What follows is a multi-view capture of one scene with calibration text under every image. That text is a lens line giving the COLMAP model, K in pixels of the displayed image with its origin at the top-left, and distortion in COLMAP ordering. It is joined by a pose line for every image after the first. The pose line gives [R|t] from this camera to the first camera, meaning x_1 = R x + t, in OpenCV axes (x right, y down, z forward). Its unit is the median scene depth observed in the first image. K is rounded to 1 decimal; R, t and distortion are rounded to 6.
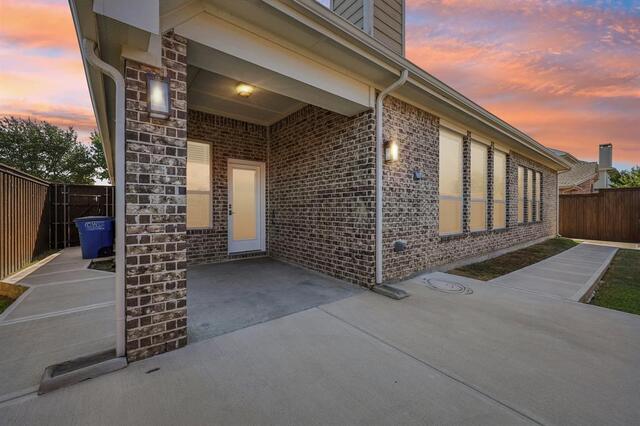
lens RADIAL K [[269.4, 0, 322.0], [0, 269.4, 211.4], [0, 0, 1]] dist [-0.000654, 0.000106]
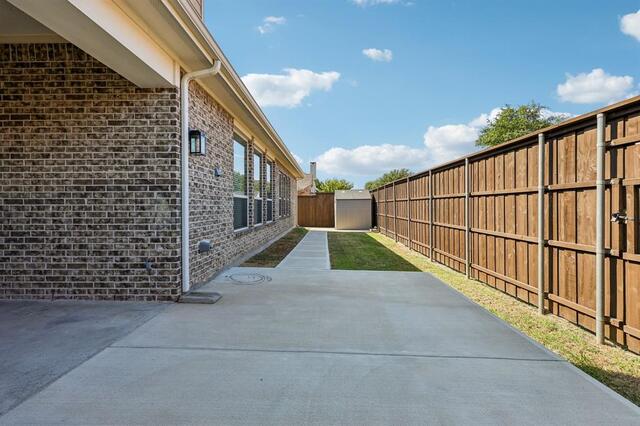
lens RADIAL K [[269.4, 0, 323.3], [0, 269.4, 209.6], [0, 0, 1]] dist [-0.000654, 0.000106]
pose [[0.603776, -0.010706, 0.797082, -0.198287], [0.005722, 0.999942, 0.009096, -0.004475], [-0.797133, -0.000931, 0.603802, 0.110390]]
